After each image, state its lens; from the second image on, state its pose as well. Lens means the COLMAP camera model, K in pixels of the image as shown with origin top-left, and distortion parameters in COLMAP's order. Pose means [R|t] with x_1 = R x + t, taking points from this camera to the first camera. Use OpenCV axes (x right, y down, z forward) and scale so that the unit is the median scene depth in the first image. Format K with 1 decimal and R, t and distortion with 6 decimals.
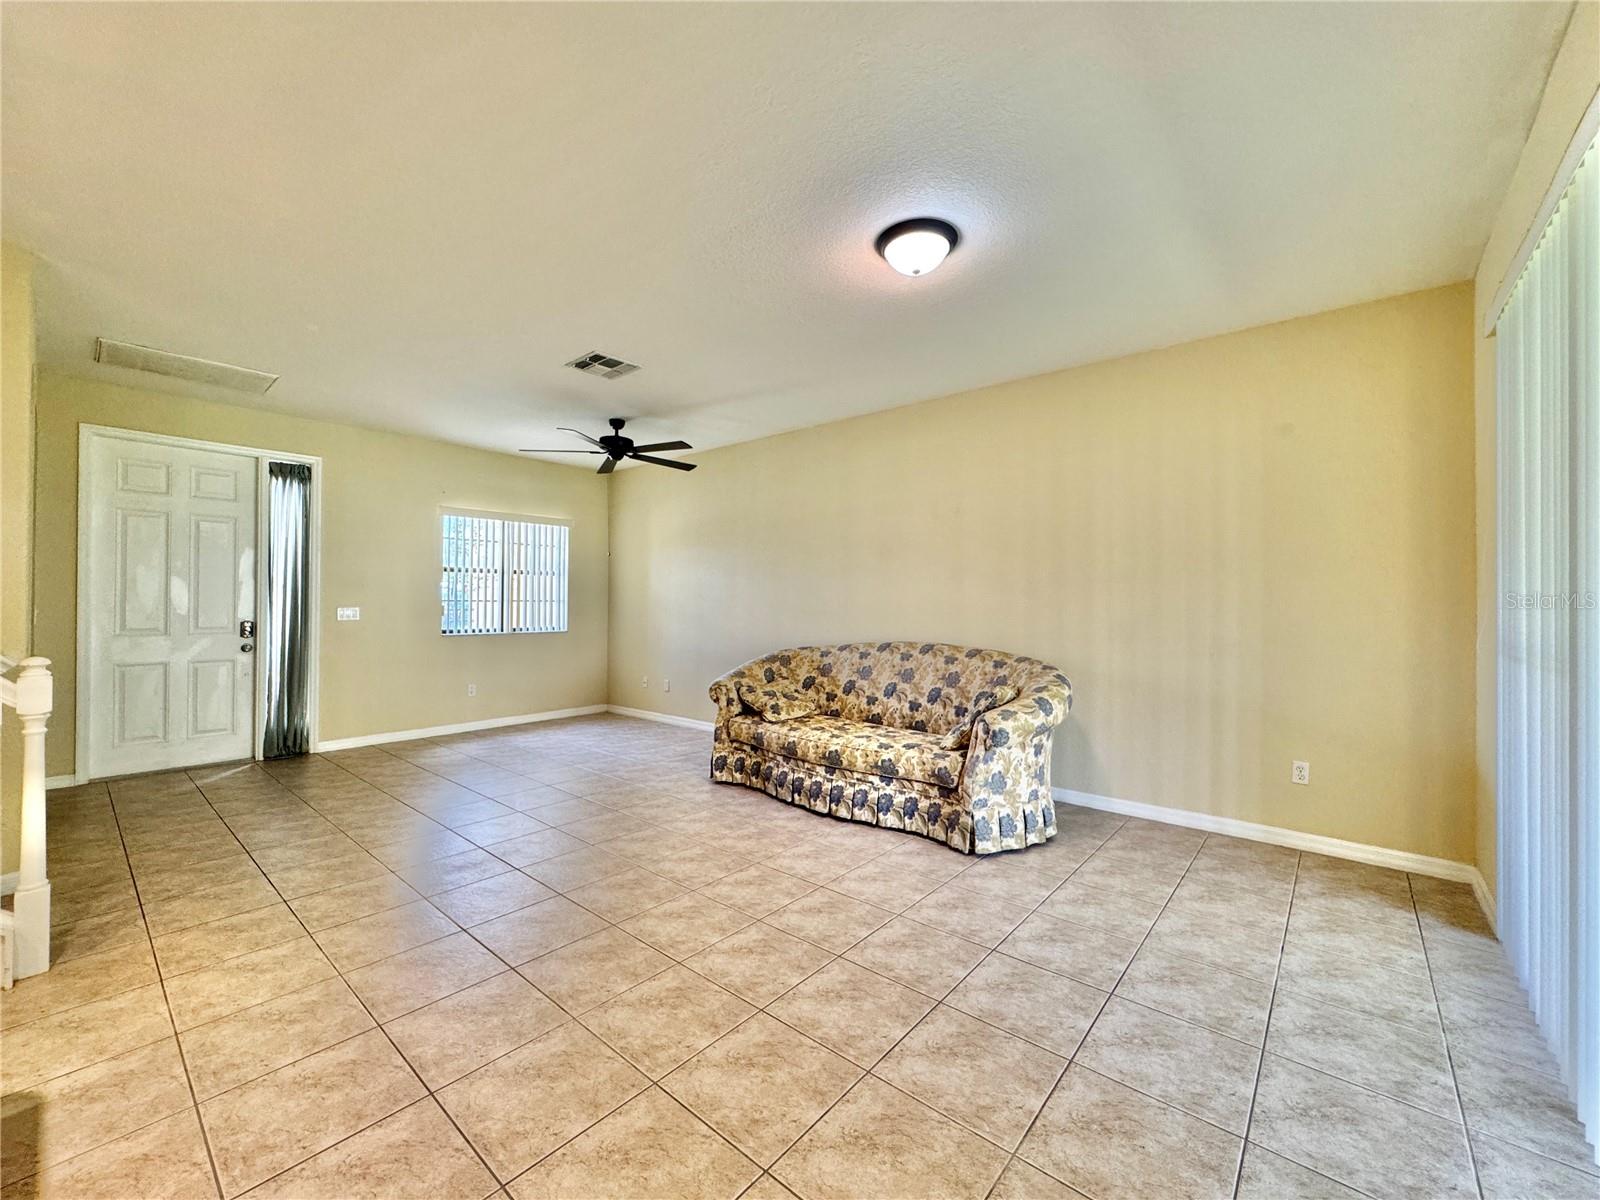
lens RADIAL K [[642.8, 0, 797.5], [0, 642.8, 598.8], [0, 0, 1]] dist [0.000681, -0.000695]
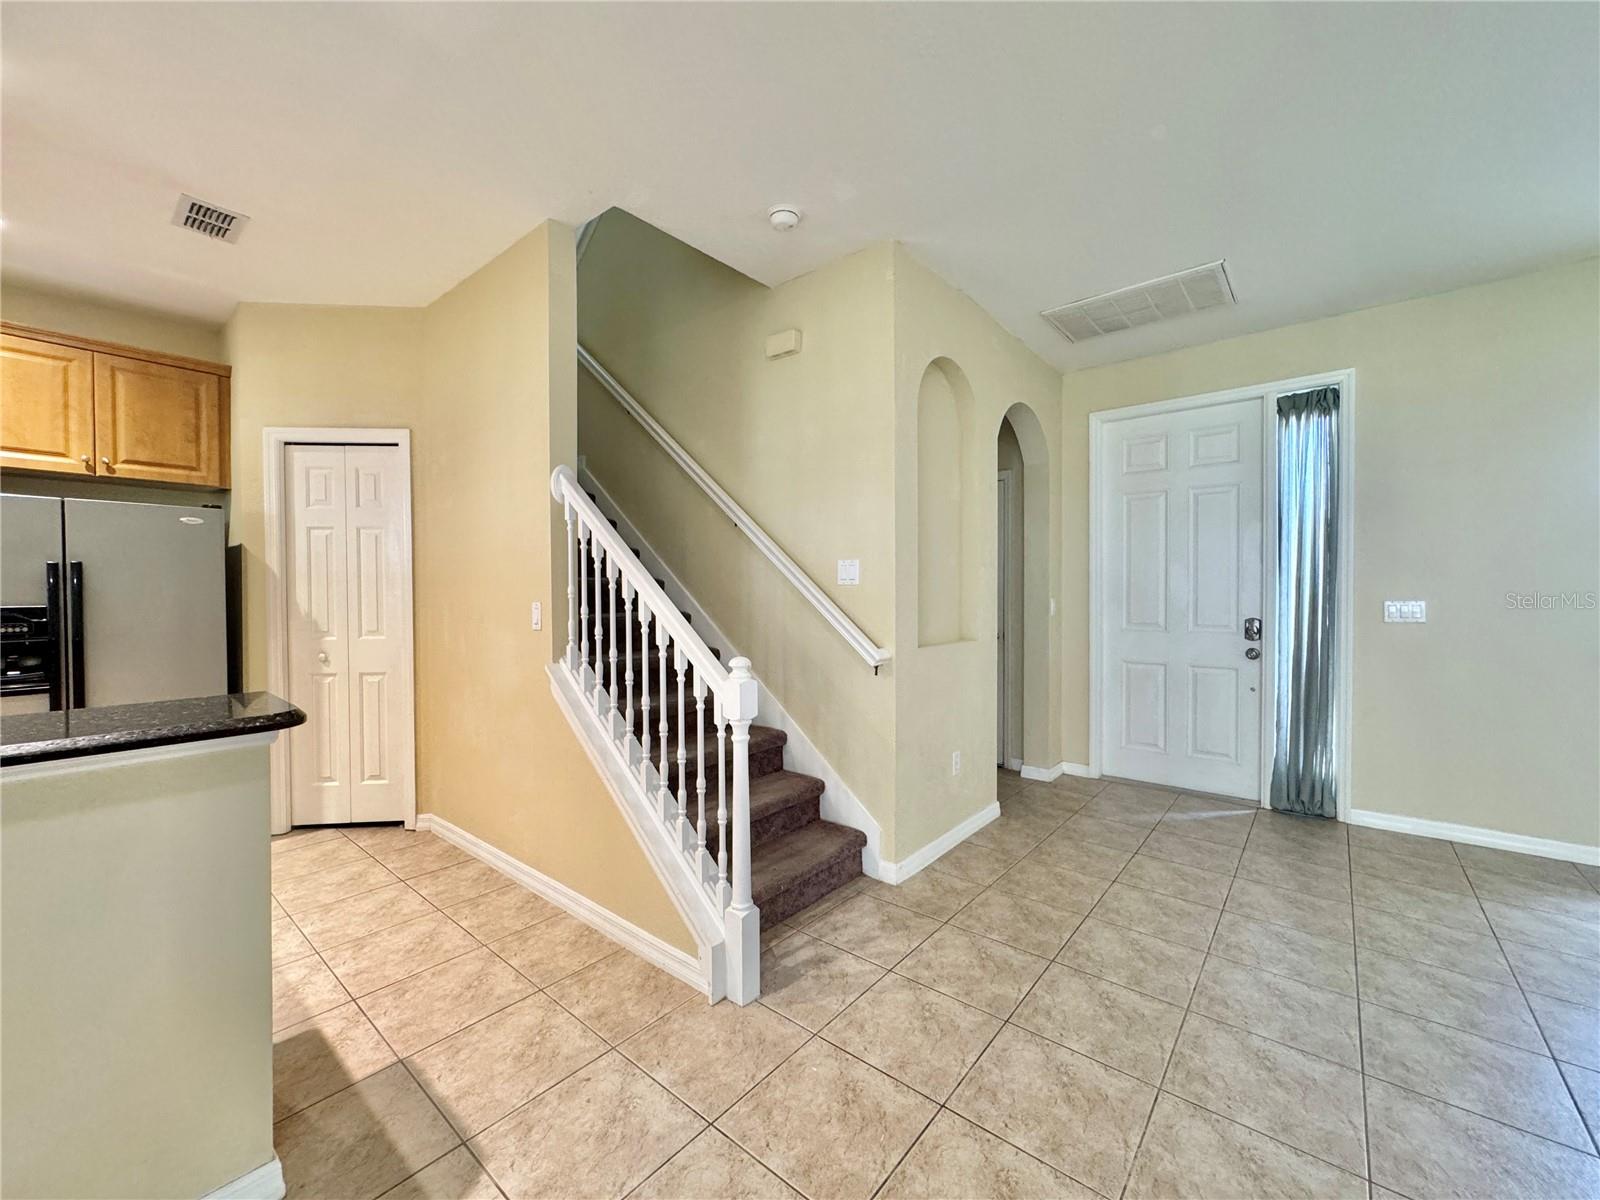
lens RADIAL K [[642.8, 0, 800.9], [0, 642.8, 596.8], [0, 0, 1]] dist [0.000681, -0.000695]
pose [[0.017255, 0.000623, -0.999851, -0.111600], [0.013288, 0.999911, 0.000853, 0.001855], [0.999763, -0.013301, 0.017246, 0.458882]]
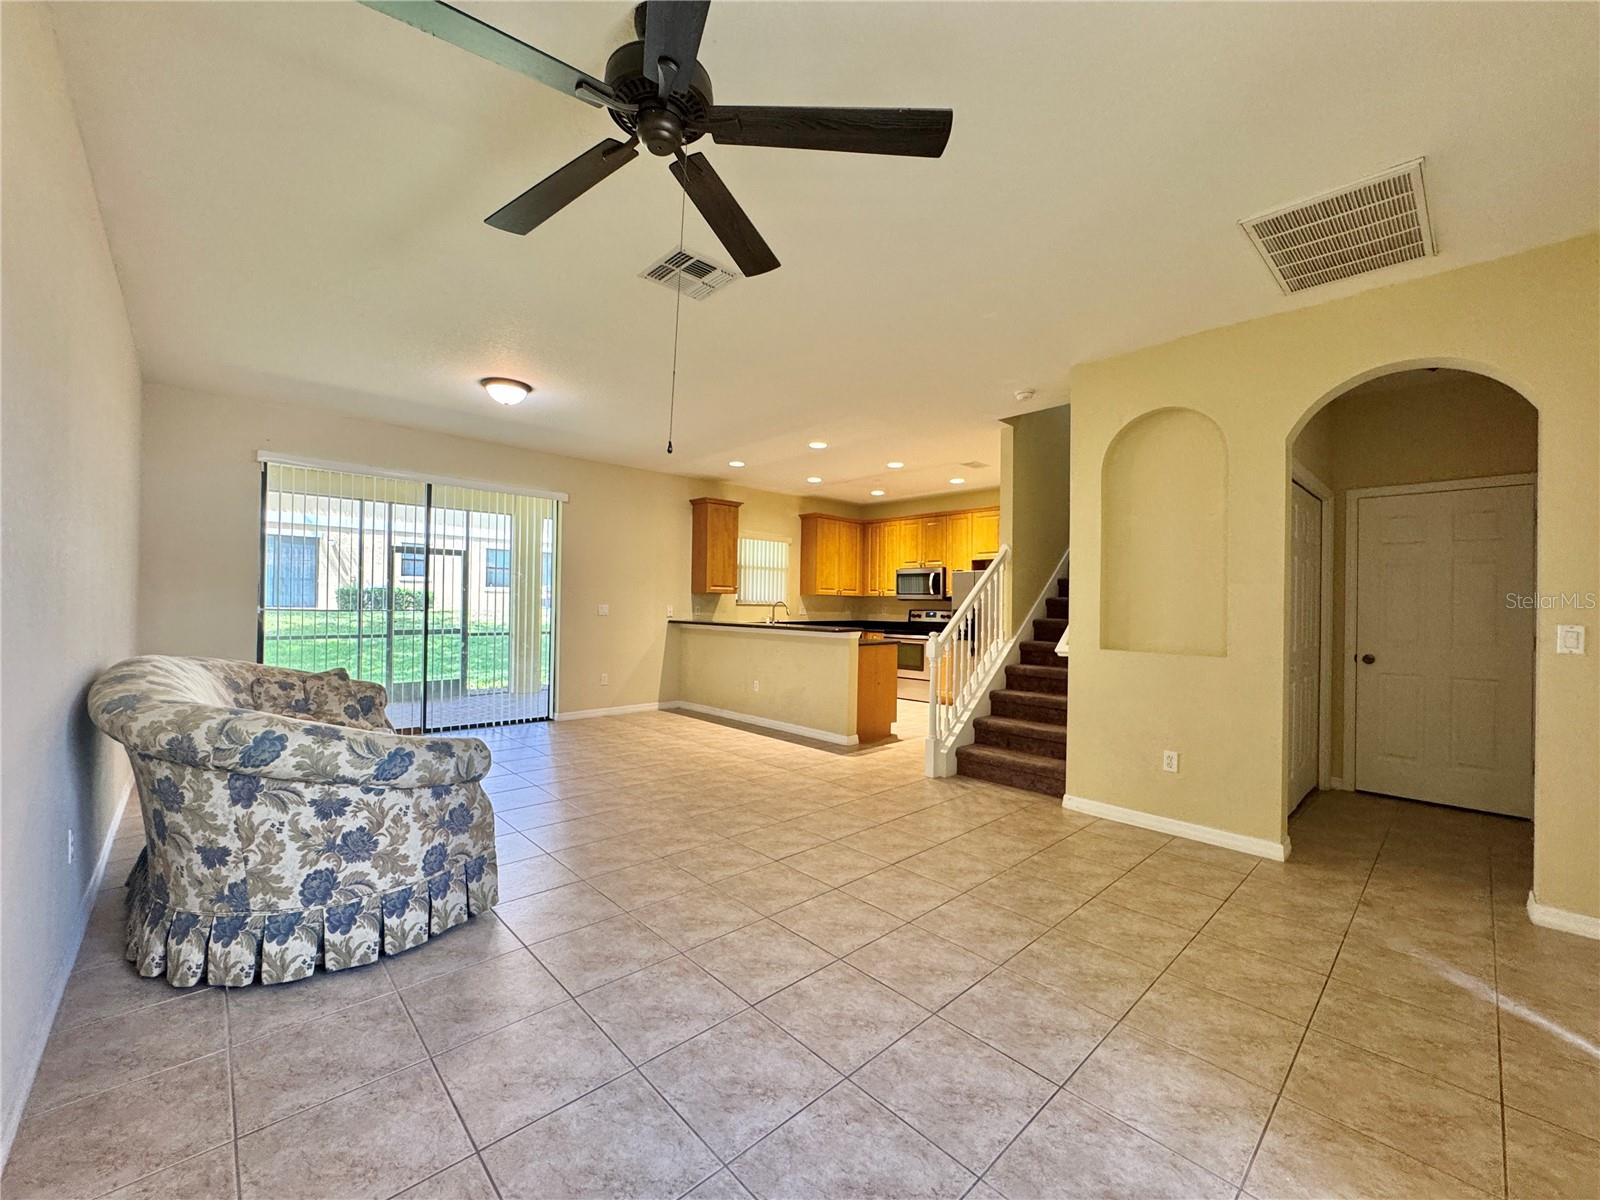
lens RADIAL K [[642.8, 0, 797.9], [0, 642.8, 613.9], [0, 0, 1]] dist [0.000681, -0.000695]
pose [[-0.994570, -0.023311, 0.101423, -0.402525], [-0.022483, 0.999704, 0.009305, 0.006518], [-0.101610, 0.006974, -0.994800, 1.376446]]
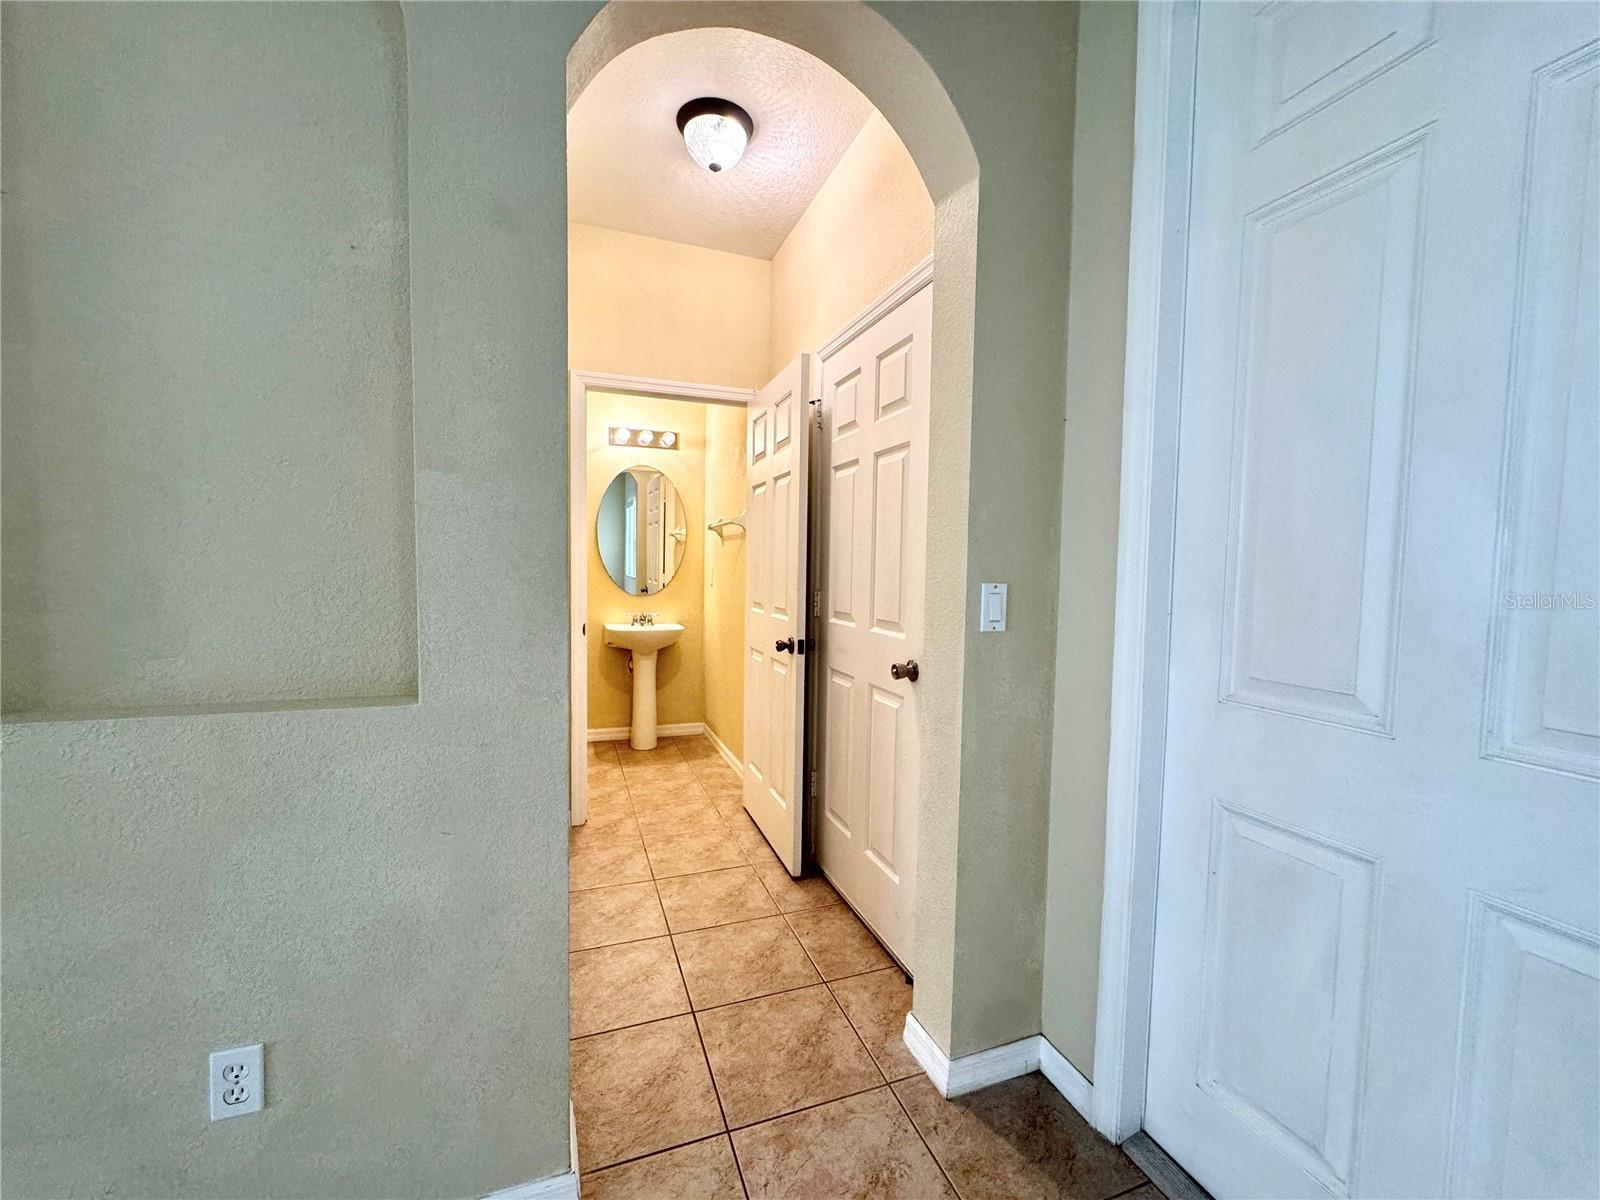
lens RADIAL K [[642.8, 0, 805.3], [0, 642.8, 607.5], [0, 0, 1]] dist [0.000681, -0.000695]
pose [[-0.472070, 0.051971, -0.880028, -0.659153], [-0.018440, 0.997460, 0.068798, -0.000683], [0.881368, 0.048705, -0.469913, 0.872672]]
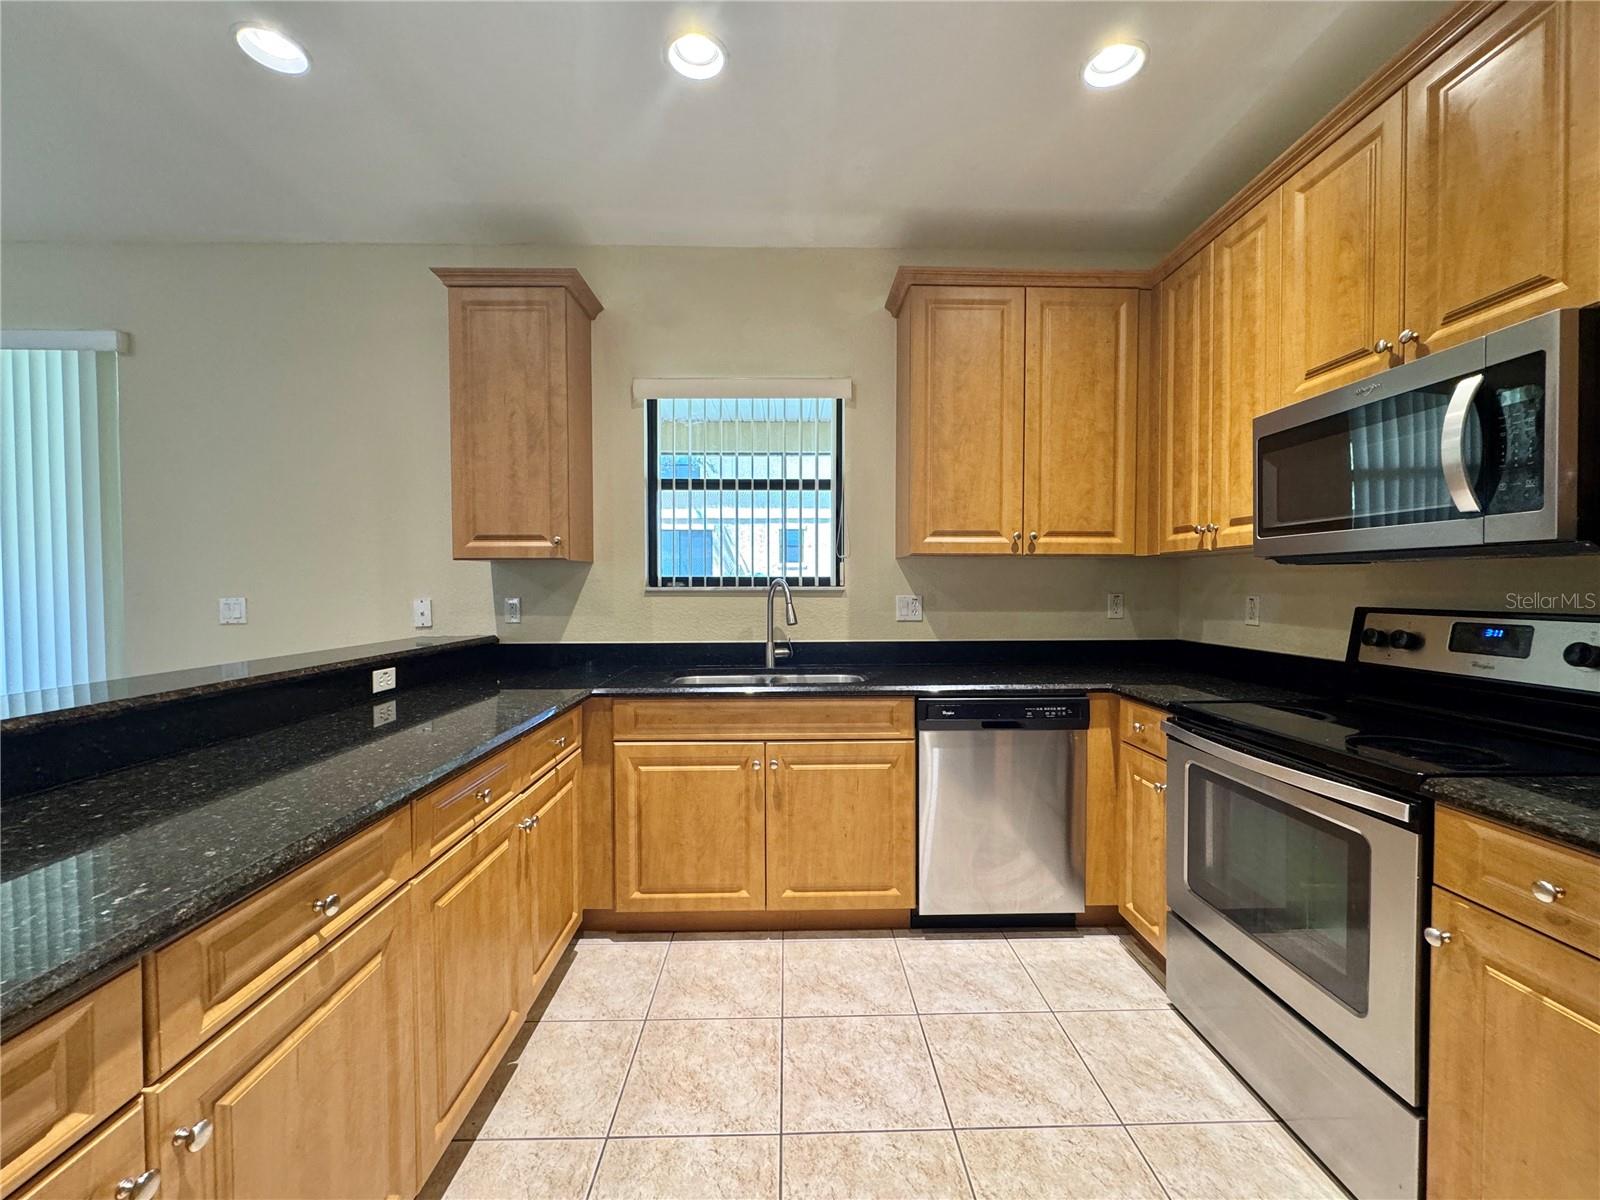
lens RADIAL K [[642.8, 0, 805.1], [0, 642.8, 595.5], [0, 0, 1]] dist [0.000681, -0.000695]
pose [[-0.668116, -0.017204, 0.743858, -0.593796], [-0.009486, 0.999848, 0.014604, -0.004390], [-0.743997, 0.002701, -0.668178, 0.047439]]
